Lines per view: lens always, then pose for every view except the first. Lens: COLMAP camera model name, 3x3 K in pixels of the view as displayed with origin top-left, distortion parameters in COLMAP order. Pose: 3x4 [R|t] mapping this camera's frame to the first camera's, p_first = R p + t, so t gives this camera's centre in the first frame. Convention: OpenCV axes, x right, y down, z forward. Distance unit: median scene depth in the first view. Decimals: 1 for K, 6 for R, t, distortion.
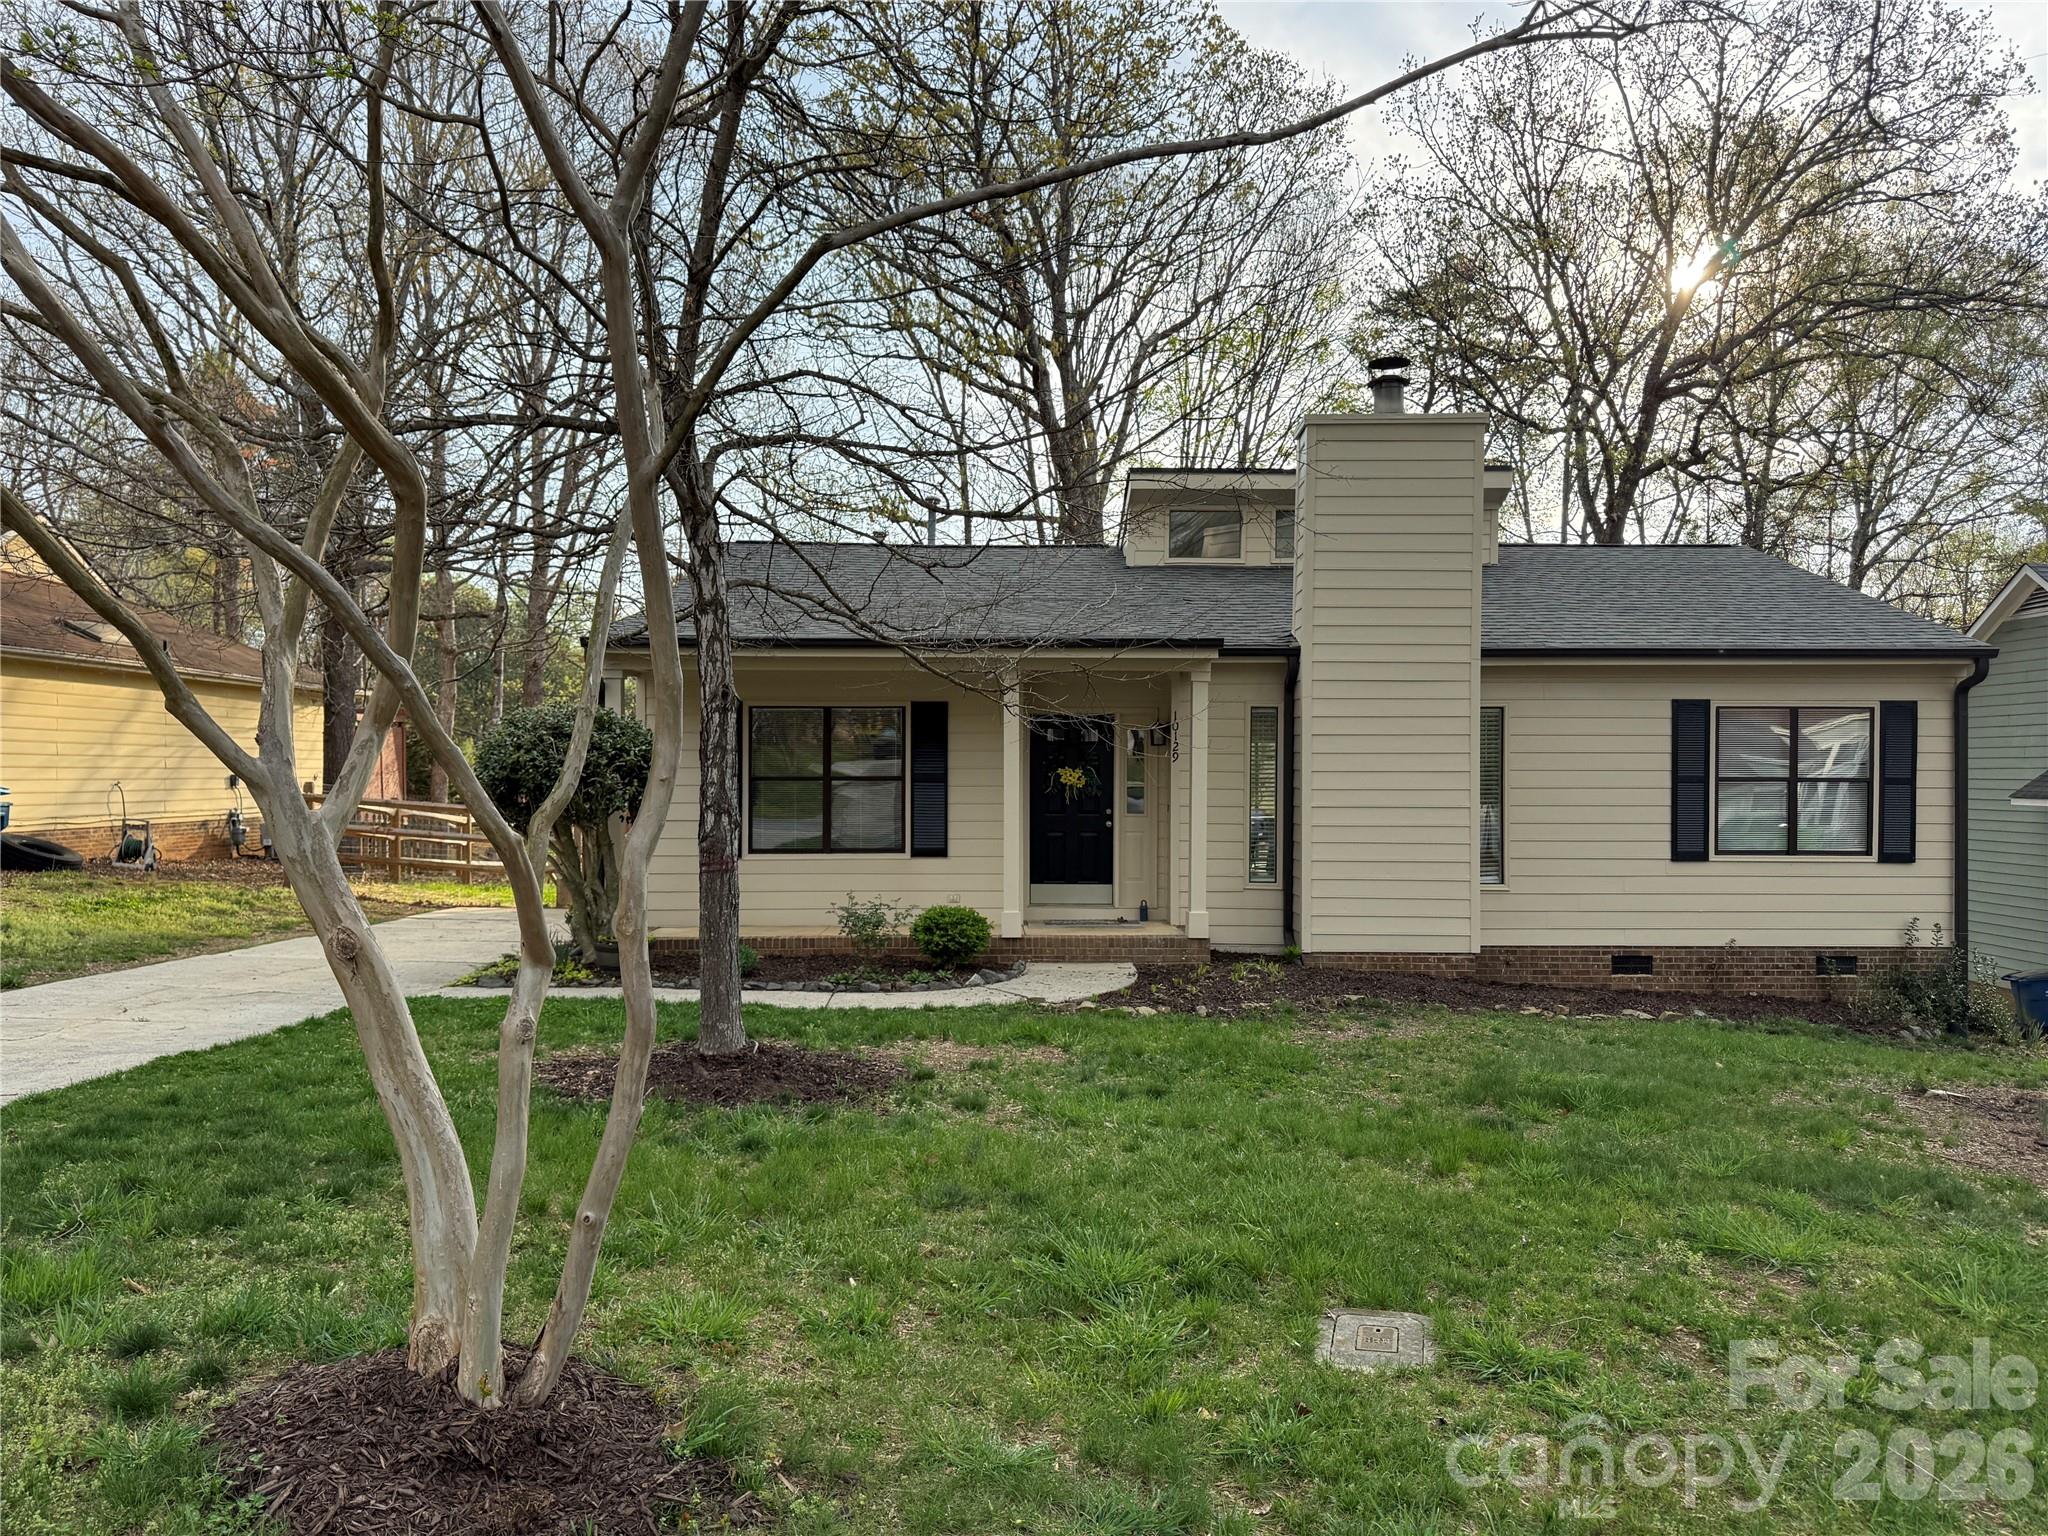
lens RADIAL K [[1484.0, 0, 1003.6], [0, 1484.0, 792.3], [0, 0, 1]] dist [0.104497, -0.173629]
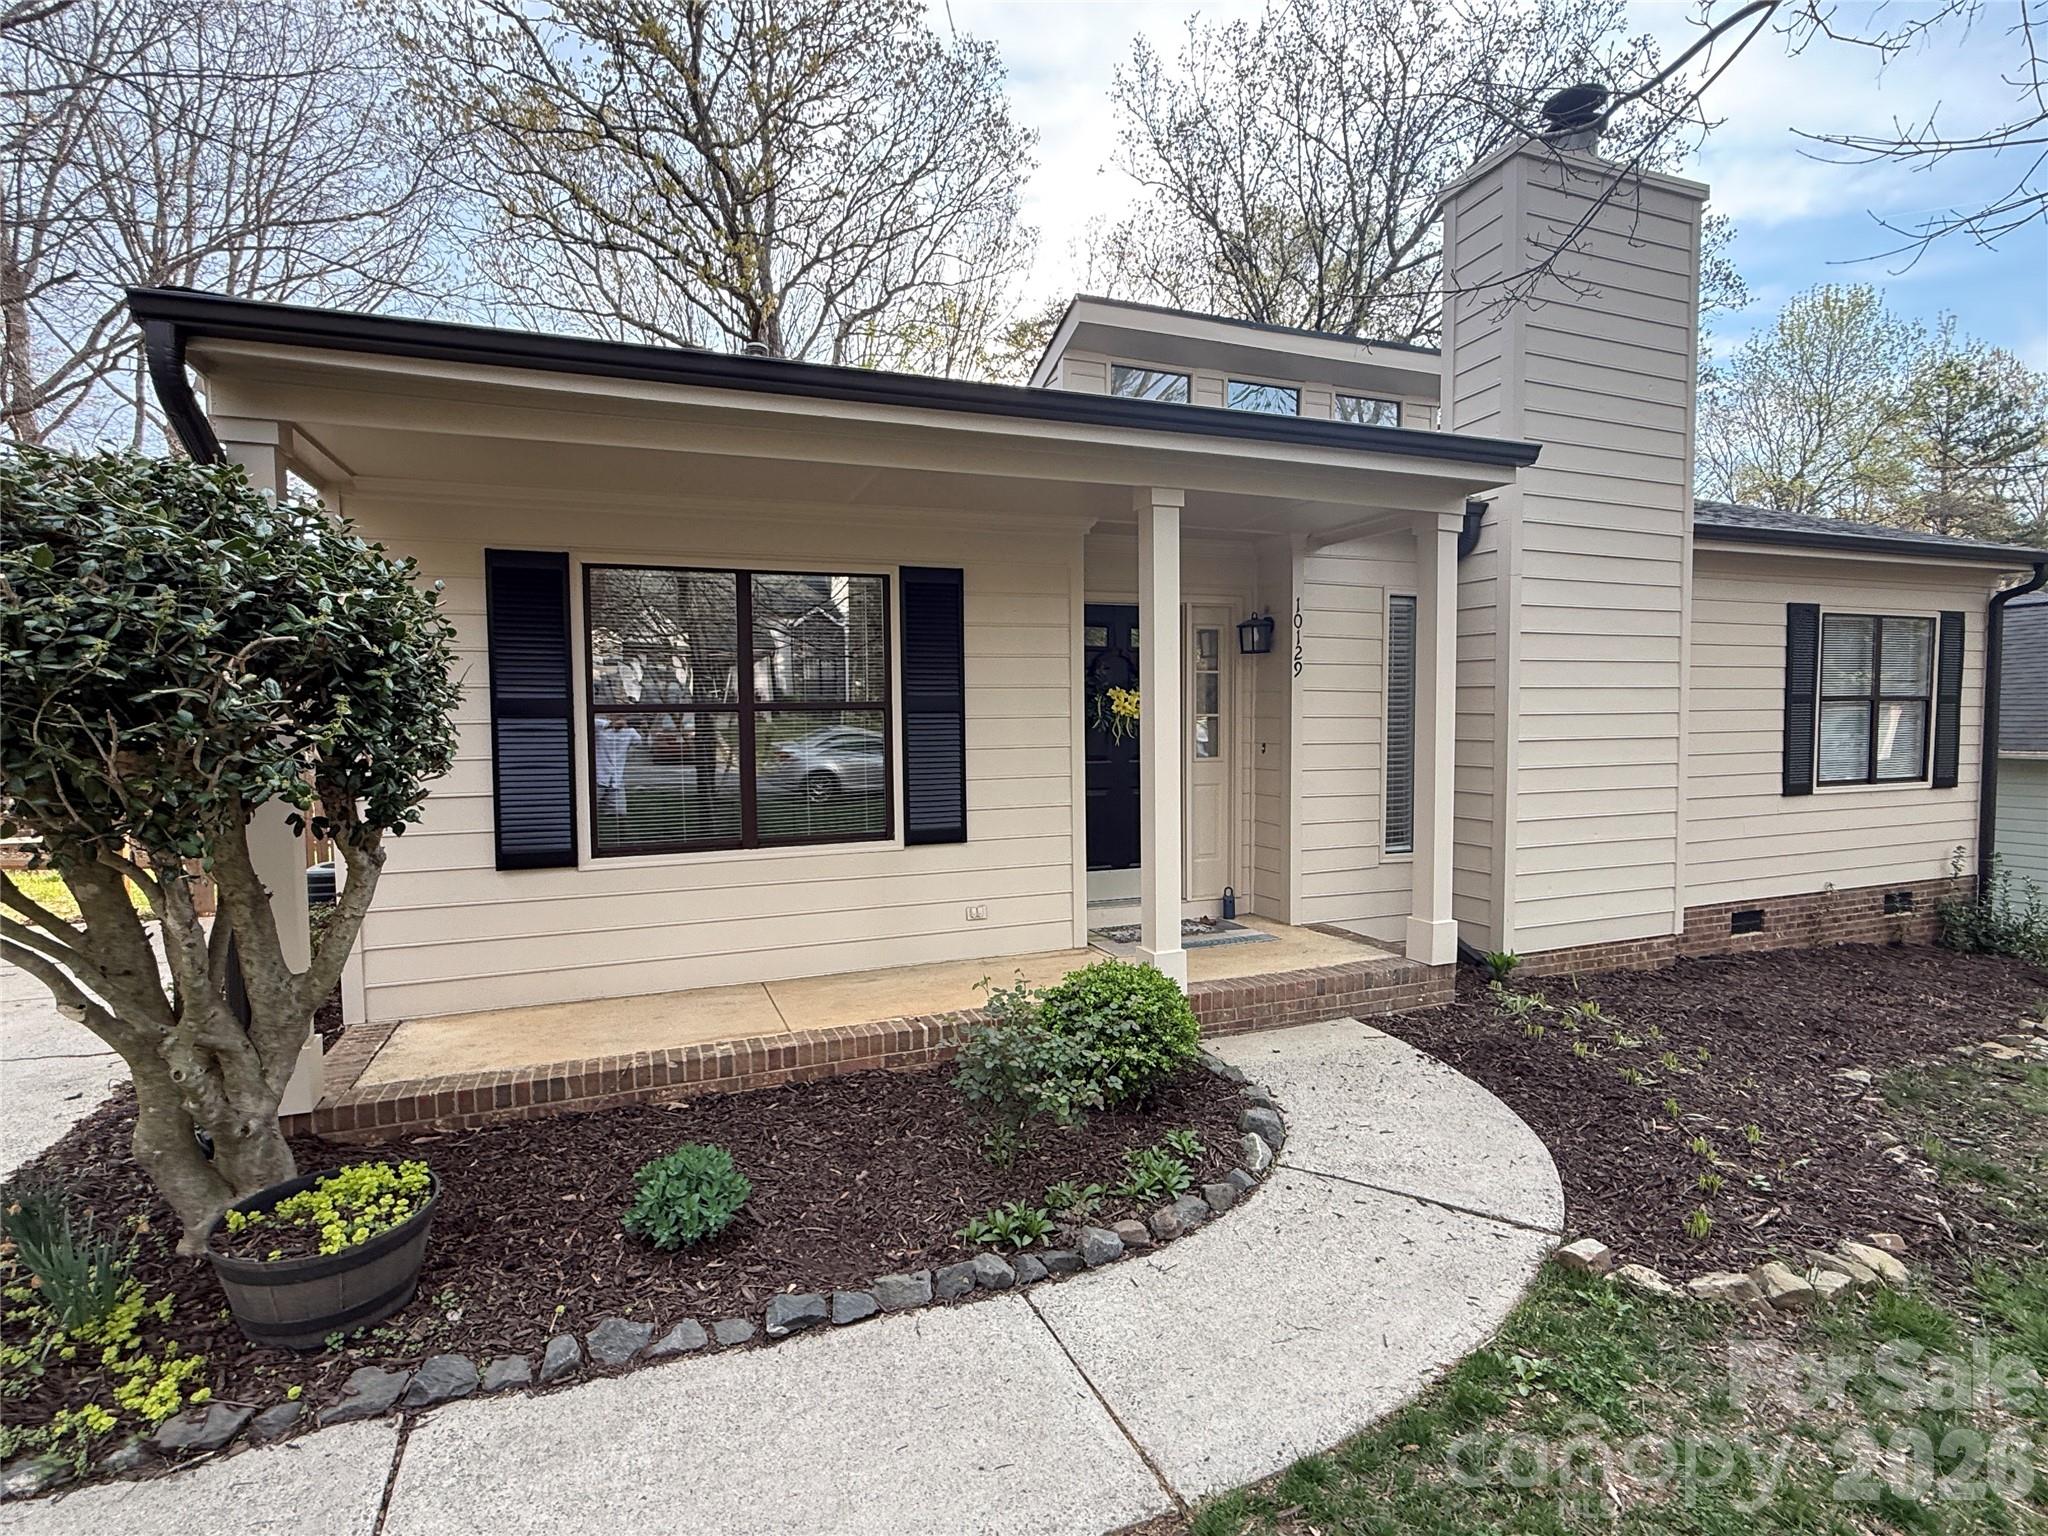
lens RADIAL K [[1026.6, 0, 1025.9], [0, 1026.6, 777.9], [0, 0, 1]] dist [-0.001797, -0.000119]
pose [[0.931797, -0.034970, 0.361291, -0.158862], [0.019859, 0.998769, 0.045455, 0.001014], [-0.362435, -0.035180, 0.931345, 0.622002]]
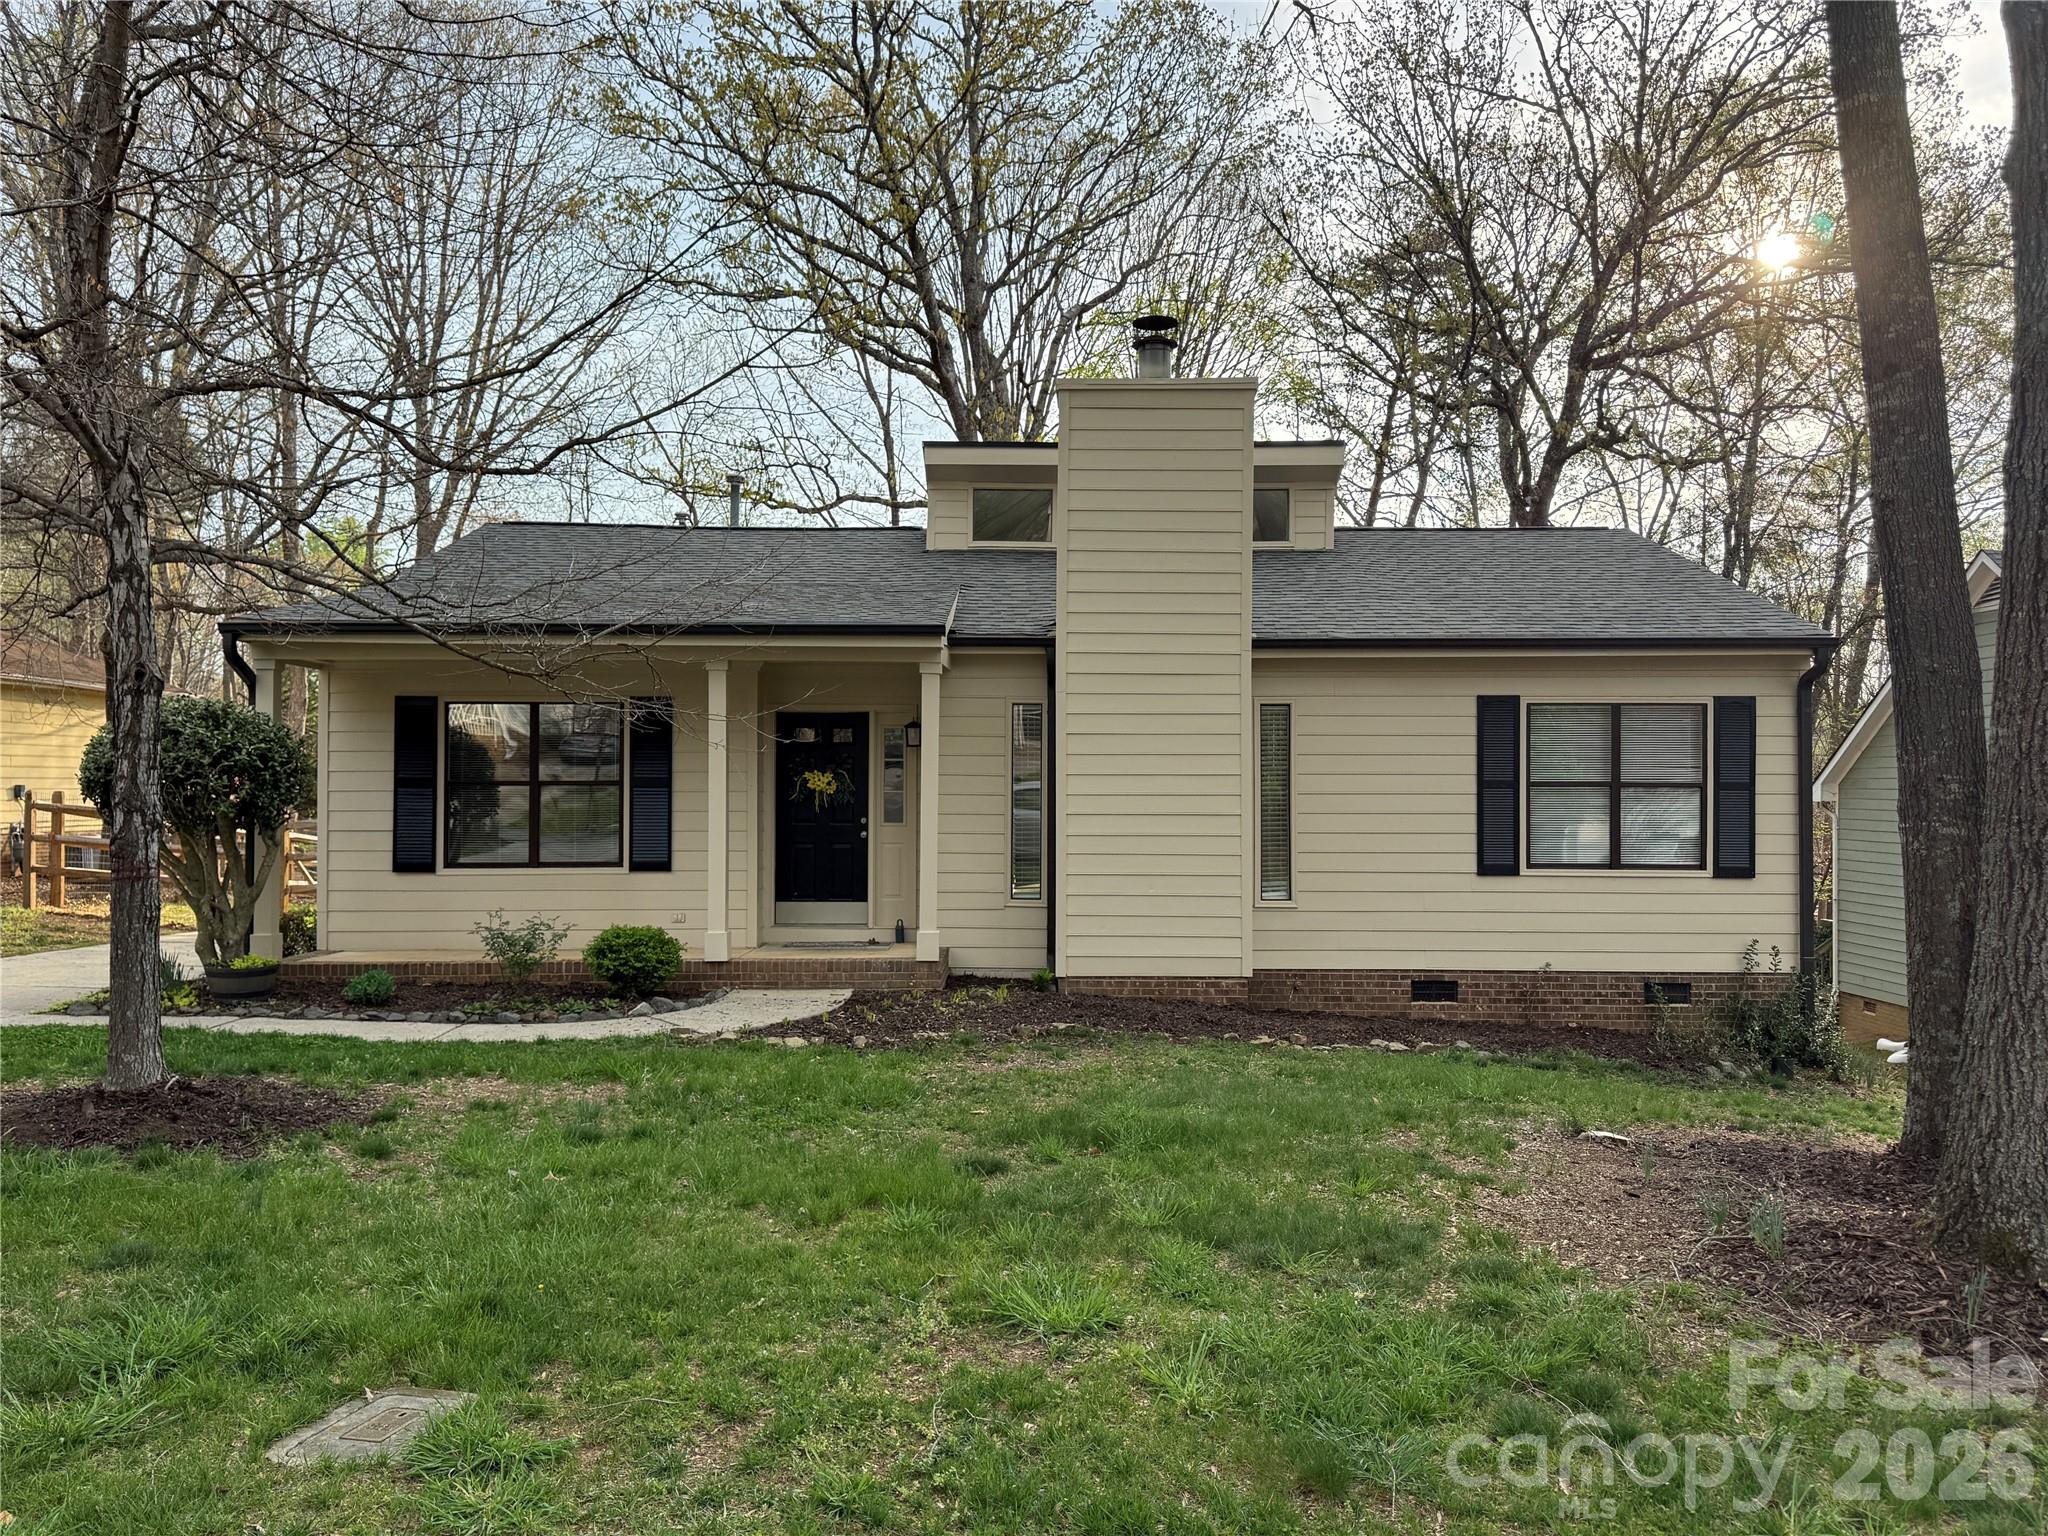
lens RADIAL K [[1611.1, 0, 1018.6], [0, 1611.1, 775.9], [0, 0, 1]] dist [0.165220, -0.328759]
pose [[0.999994, -0.000224, -0.003569, 0.174078], [0.000148, 0.999770, -0.021449, 0.007313], [0.003573, 0.021449, 0.999764, 0.026042]]
